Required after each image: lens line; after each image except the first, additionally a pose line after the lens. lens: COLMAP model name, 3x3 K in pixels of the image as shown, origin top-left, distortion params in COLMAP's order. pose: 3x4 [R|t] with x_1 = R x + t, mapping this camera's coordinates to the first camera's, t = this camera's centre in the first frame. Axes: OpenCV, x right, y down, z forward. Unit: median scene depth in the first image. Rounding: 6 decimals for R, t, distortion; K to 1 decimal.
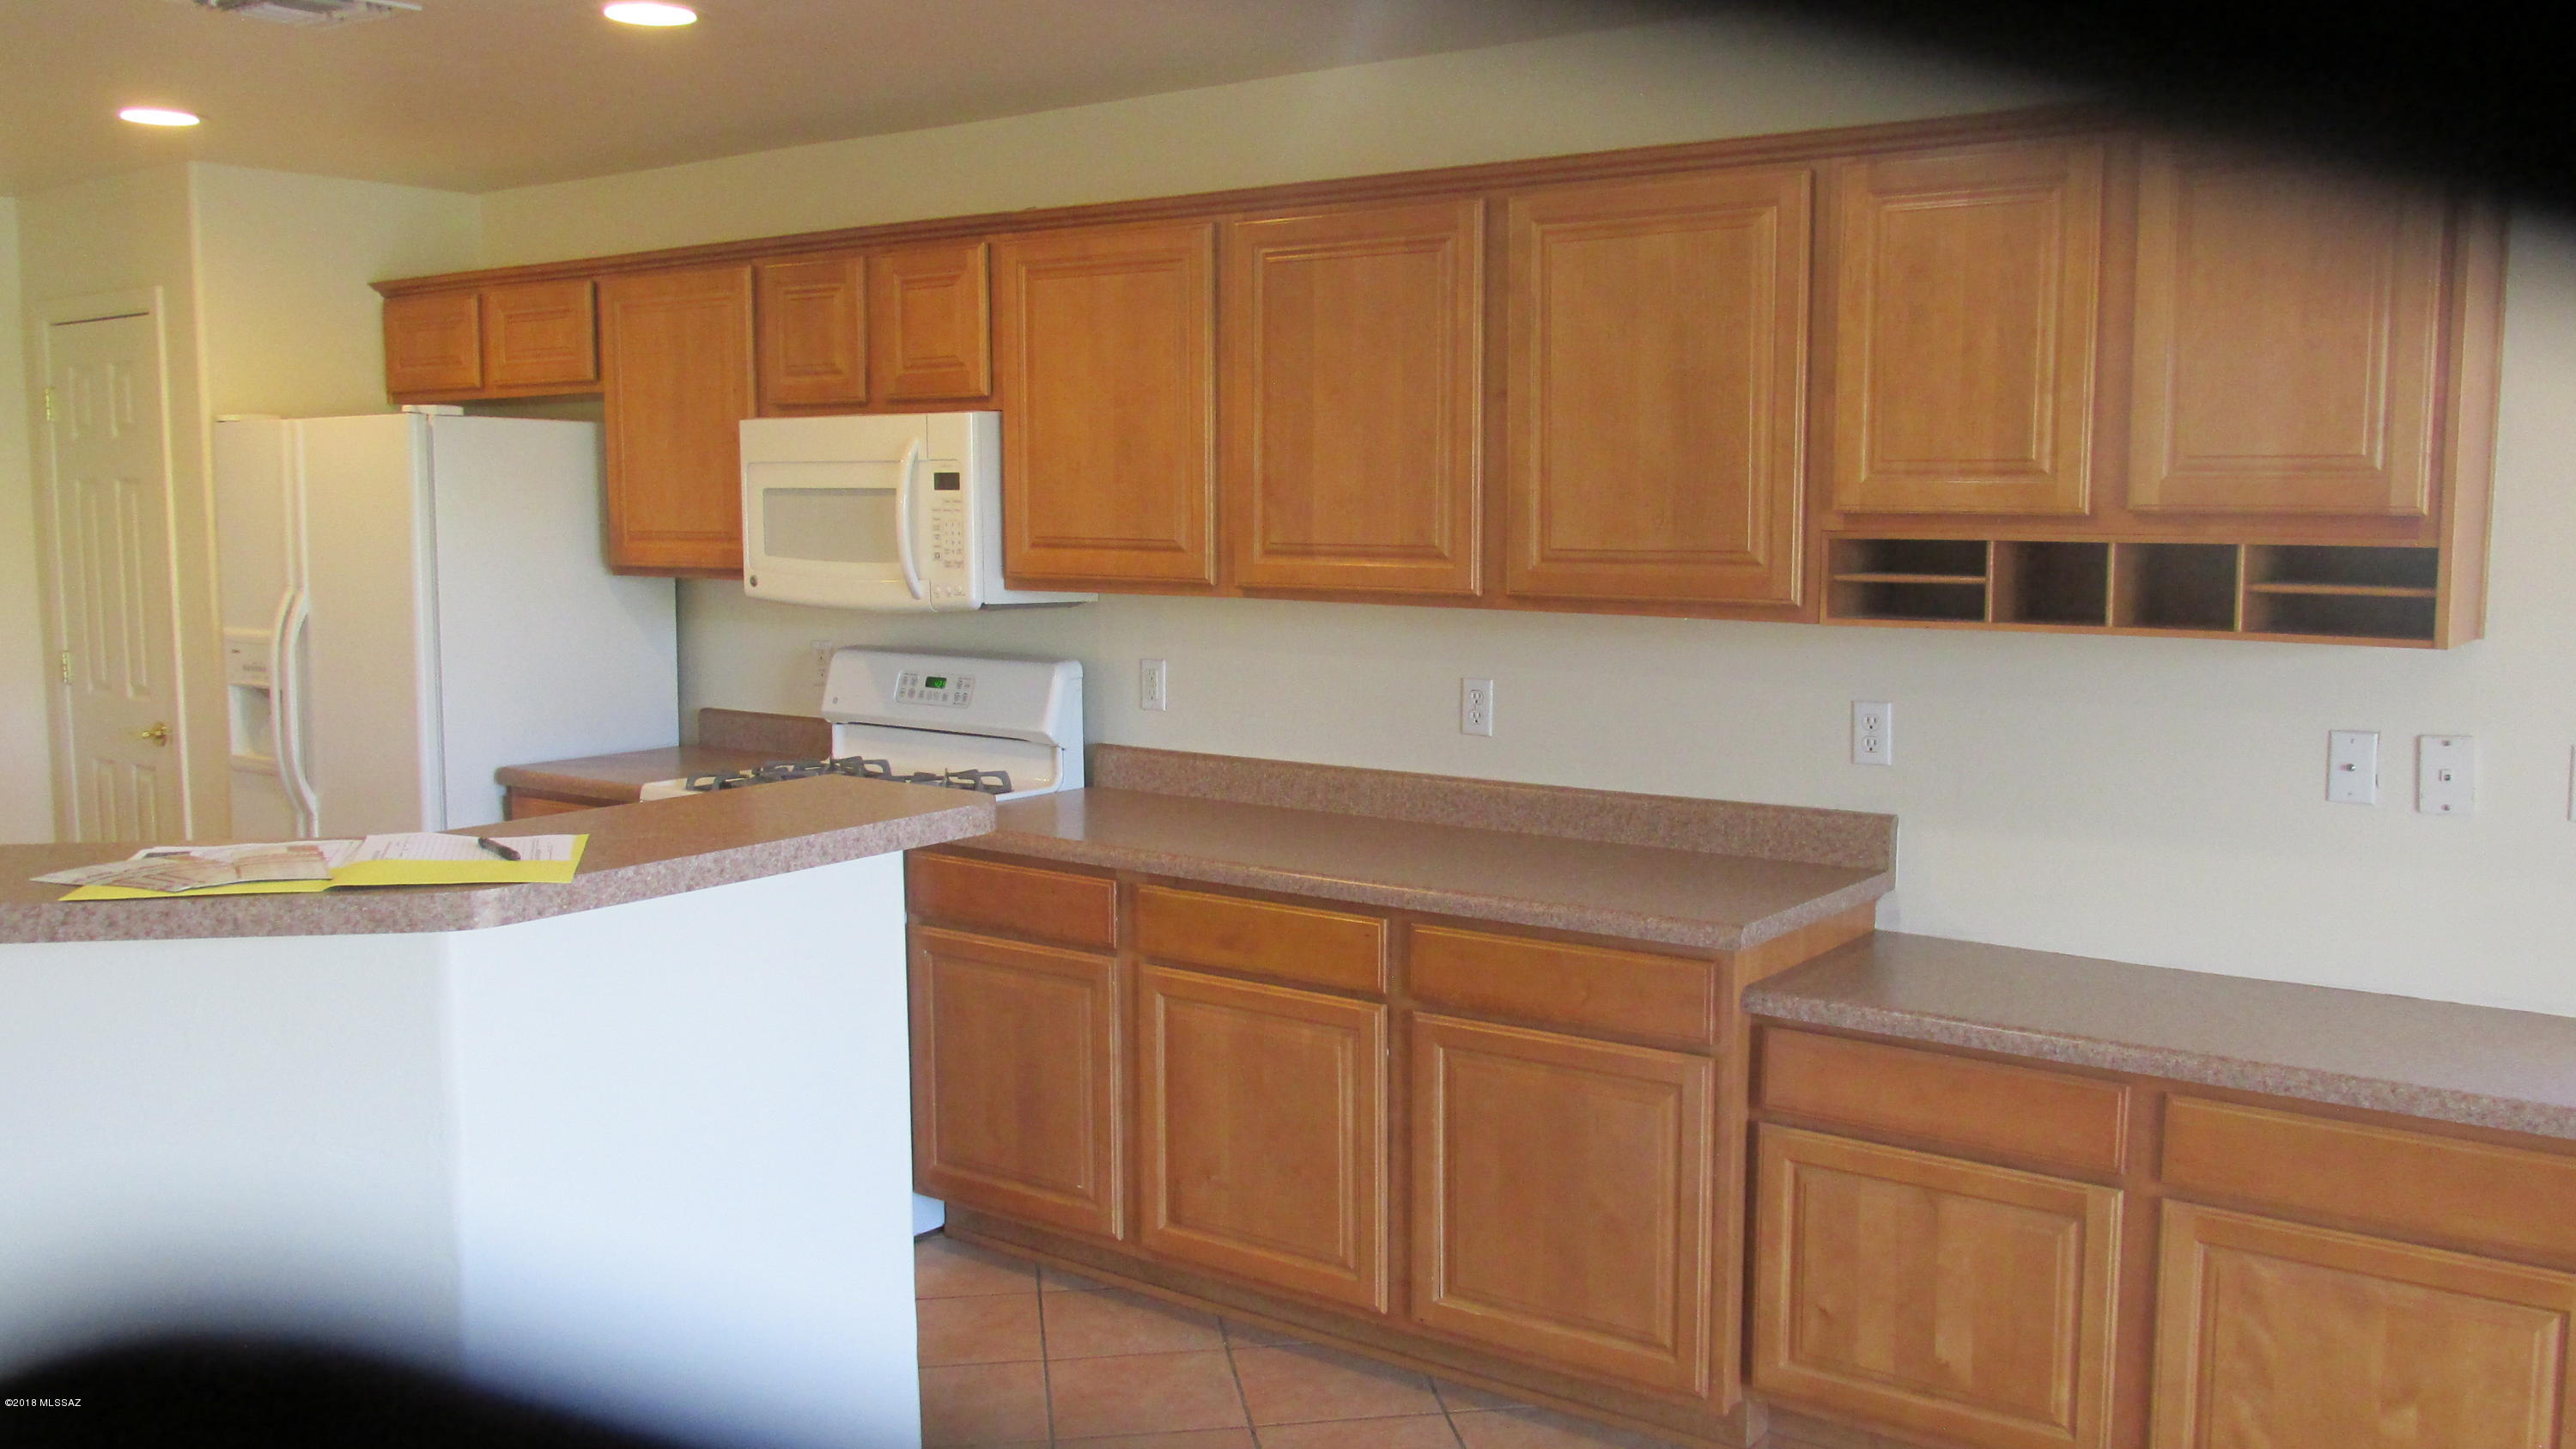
lens RADIAL K [[2139.3, 0, 1288.0], [0, 2139.3, 724.5], [0, 0, 1]] dist [-0.072411, 0.000602]
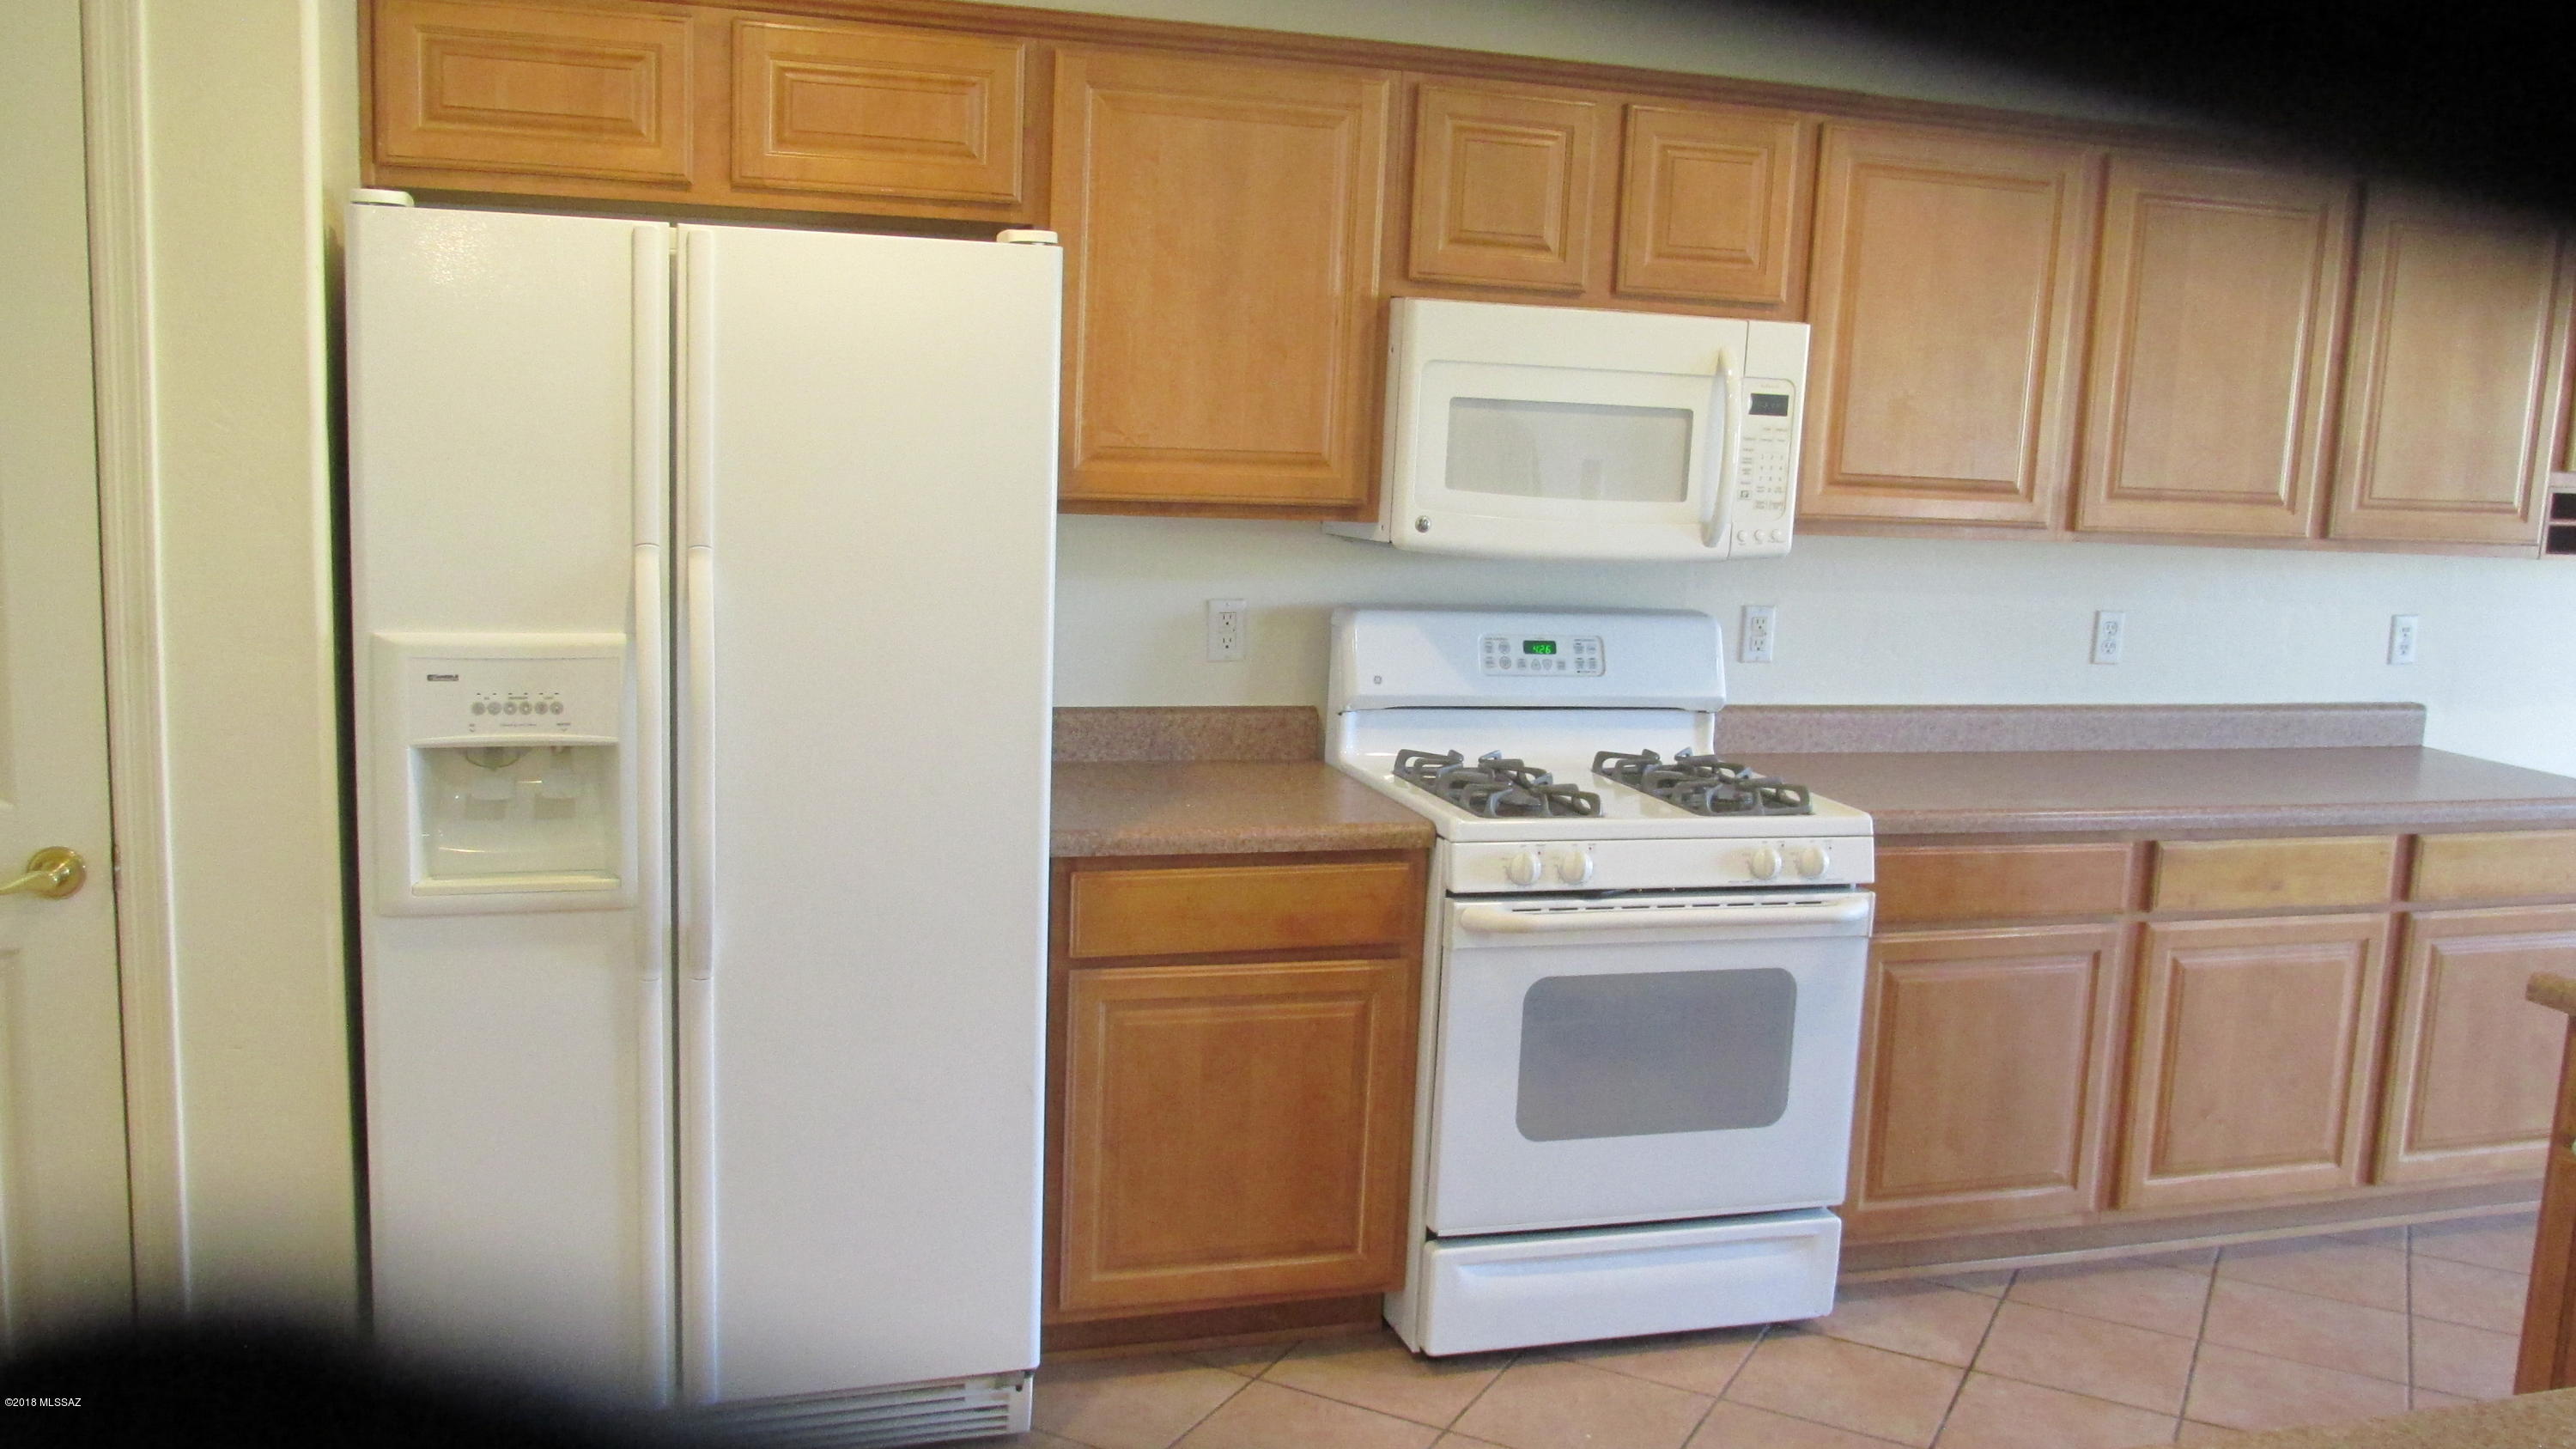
lens RADIAL K [[2139.3, 0, 1288.0], [0, 2139.3, 724.5], [0, 0, 1]] dist [-0.072411, 0.000602]
pose [[0.596570, -0.097822, 0.796577, -0.933305], [0.043967, 0.995037, 0.089266, -0.072006], [-0.801356, -0.018231, 0.597910, 0.648937]]
